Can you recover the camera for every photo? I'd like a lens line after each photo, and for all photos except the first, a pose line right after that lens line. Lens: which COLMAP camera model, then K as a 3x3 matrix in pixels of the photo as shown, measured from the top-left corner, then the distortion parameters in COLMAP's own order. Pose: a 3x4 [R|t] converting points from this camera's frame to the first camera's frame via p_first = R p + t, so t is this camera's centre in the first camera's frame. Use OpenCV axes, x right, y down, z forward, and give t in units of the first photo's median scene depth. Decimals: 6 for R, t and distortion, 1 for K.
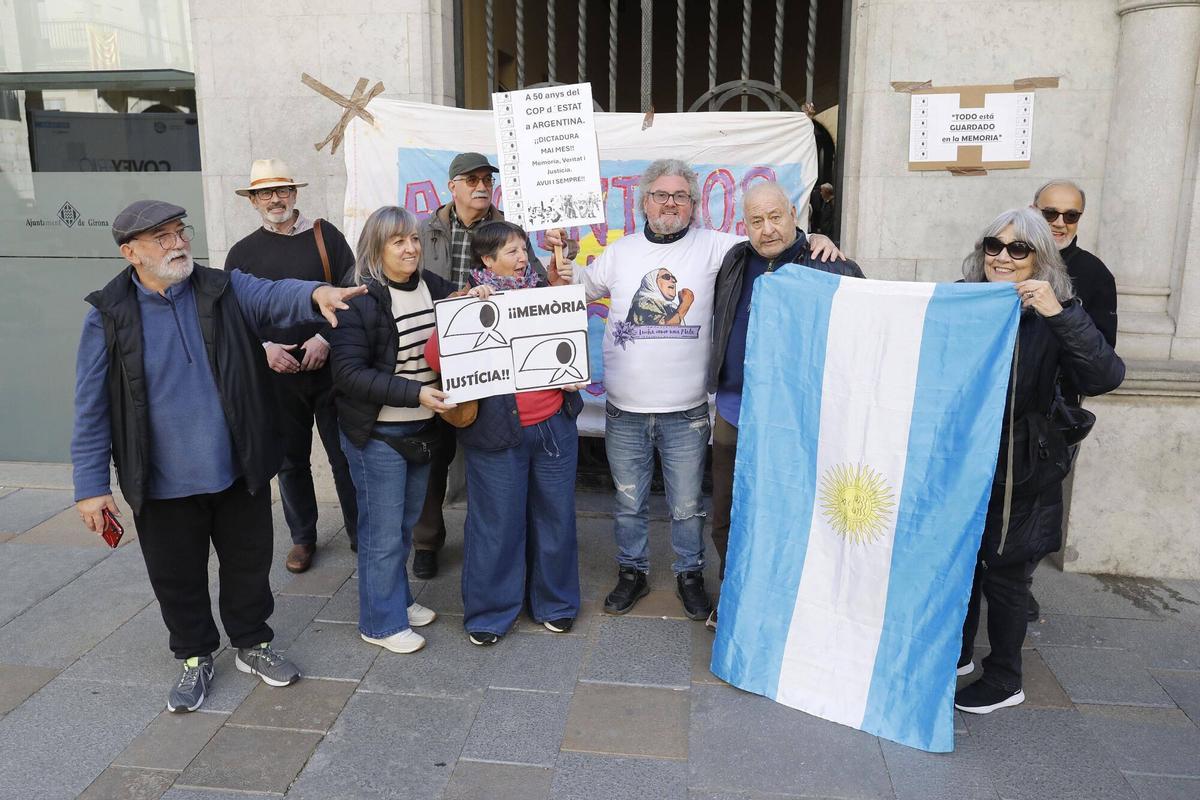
lens RADIAL K [[919.4, 0, 600.1], [0, 919.4, 363.6], [0, 0, 1]] dist [-0.056558, 0.060000]
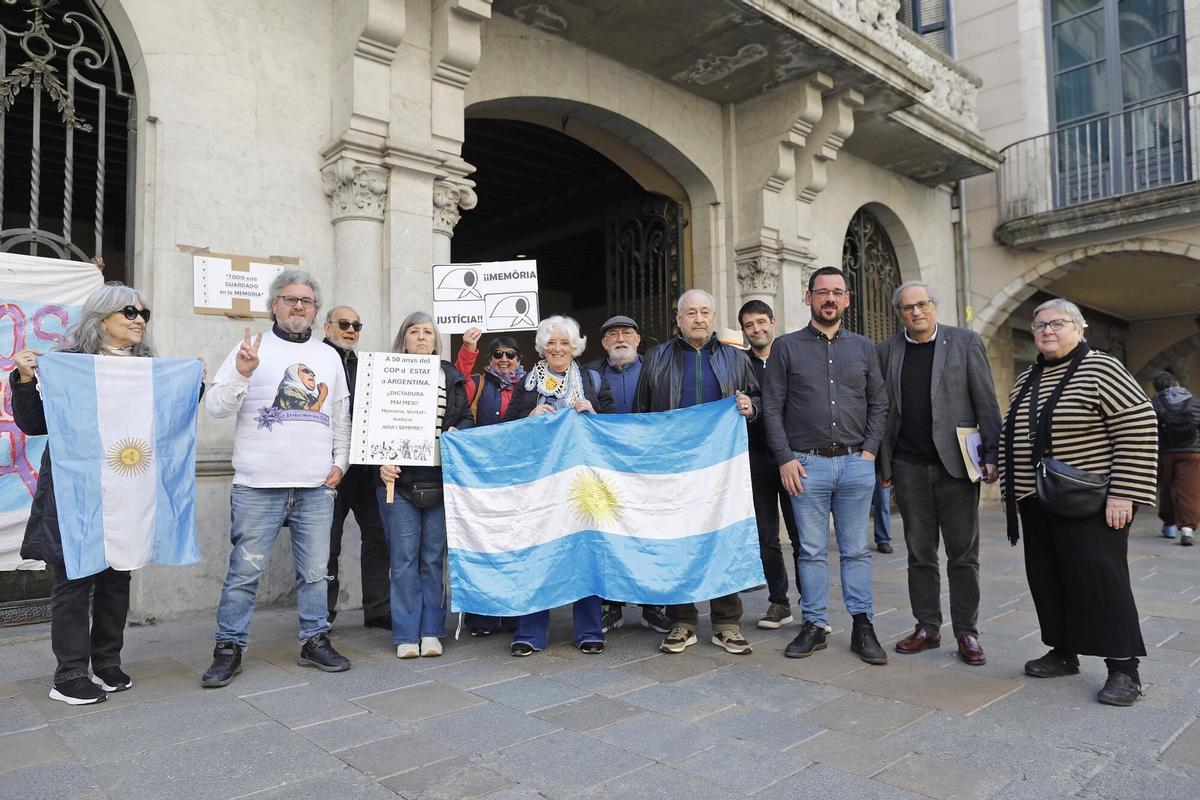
lens RADIAL K [[833.7, 0, 600.7], [0, 833.7, 398.4], [0, 0, 1]] dist [-0.056705, 0.054881]
pose [[0.642408, 0.032756, 0.765662, -0.175015], [0.173083, 0.967070, -0.186594, 0.217735], [-0.746562, 0.252393, 0.615584, -0.098781]]
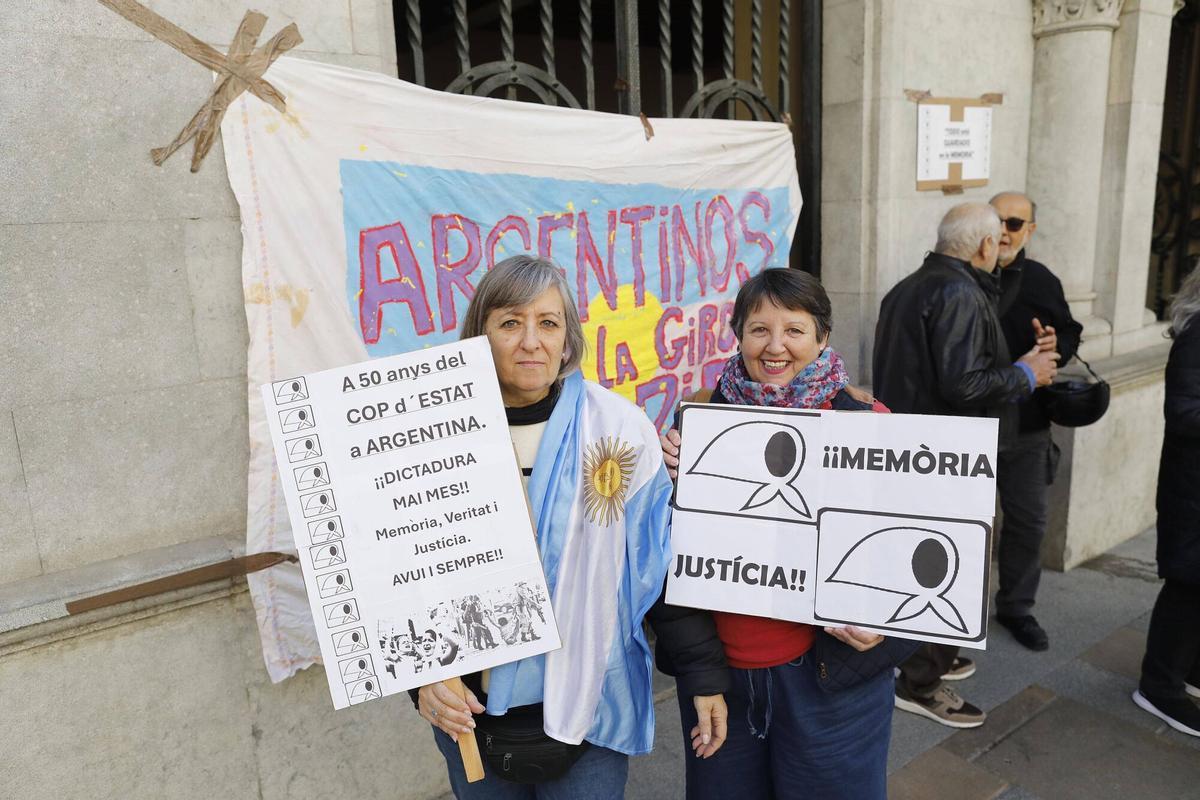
lens RADIAL K [[857.2, 0, 574.9], [0, 857.2, 405.7], [0, 0, 1]] dist [-0.058987, 0.059816]
pose [[0.734759, -0.173588, 0.655741, -0.497520], [0.179858, 0.981957, 0.058412, -0.114329], [-0.654049, 0.075021, 0.752723, 0.616156]]
